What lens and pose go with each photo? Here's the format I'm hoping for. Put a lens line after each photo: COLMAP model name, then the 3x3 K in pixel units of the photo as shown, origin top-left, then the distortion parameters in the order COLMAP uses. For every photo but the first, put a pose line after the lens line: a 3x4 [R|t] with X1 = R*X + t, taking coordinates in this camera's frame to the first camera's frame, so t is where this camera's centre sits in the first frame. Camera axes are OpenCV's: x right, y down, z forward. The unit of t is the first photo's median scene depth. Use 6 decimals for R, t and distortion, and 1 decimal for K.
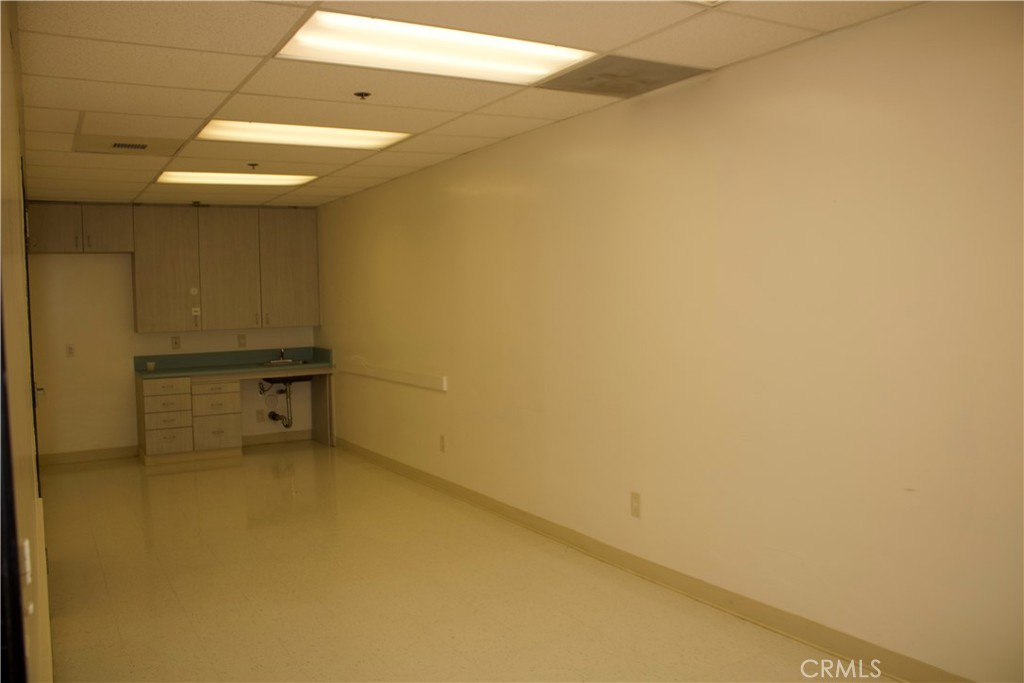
lens RADIAL K [[856.4, 0, 514.2], [0, 856.4, 345.6], [0, 0, 1]] dist [-0.116825, 0.016894]
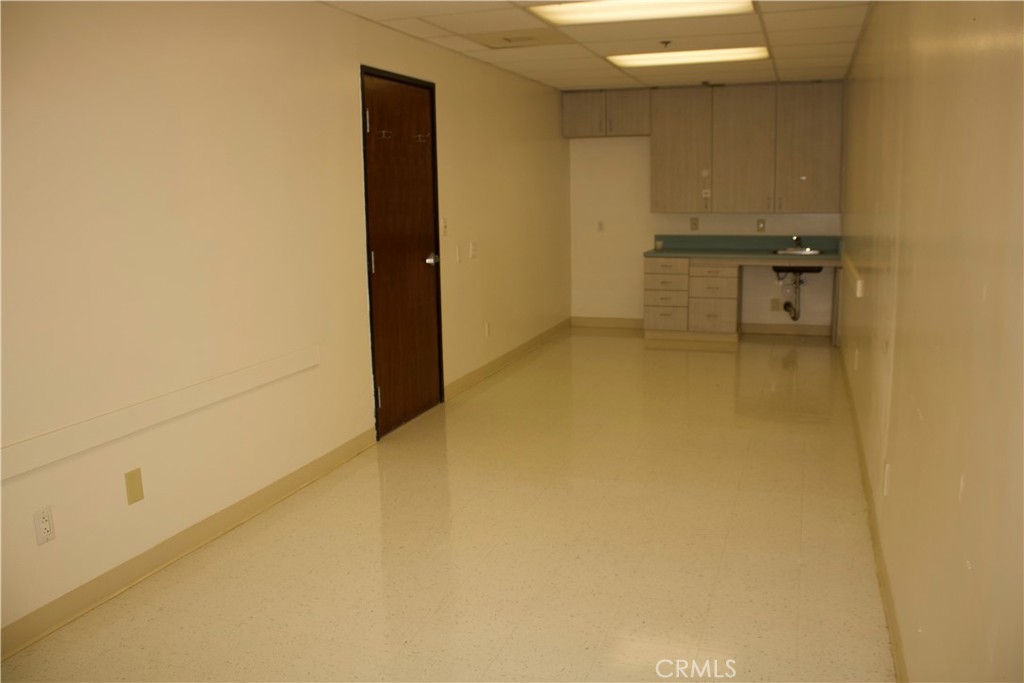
lens RADIAL K [[856.4, 0, 513.7], [0, 856.4, 333.8], [0, 0, 1]] dist [-0.116825, 0.016894]
pose [[0.648990, 0.137934, -0.748189, 0.255580], [-0.041553, 0.988386, 0.146173, -0.013974], [0.759661, -0.063776, 0.647184, 0.165370]]
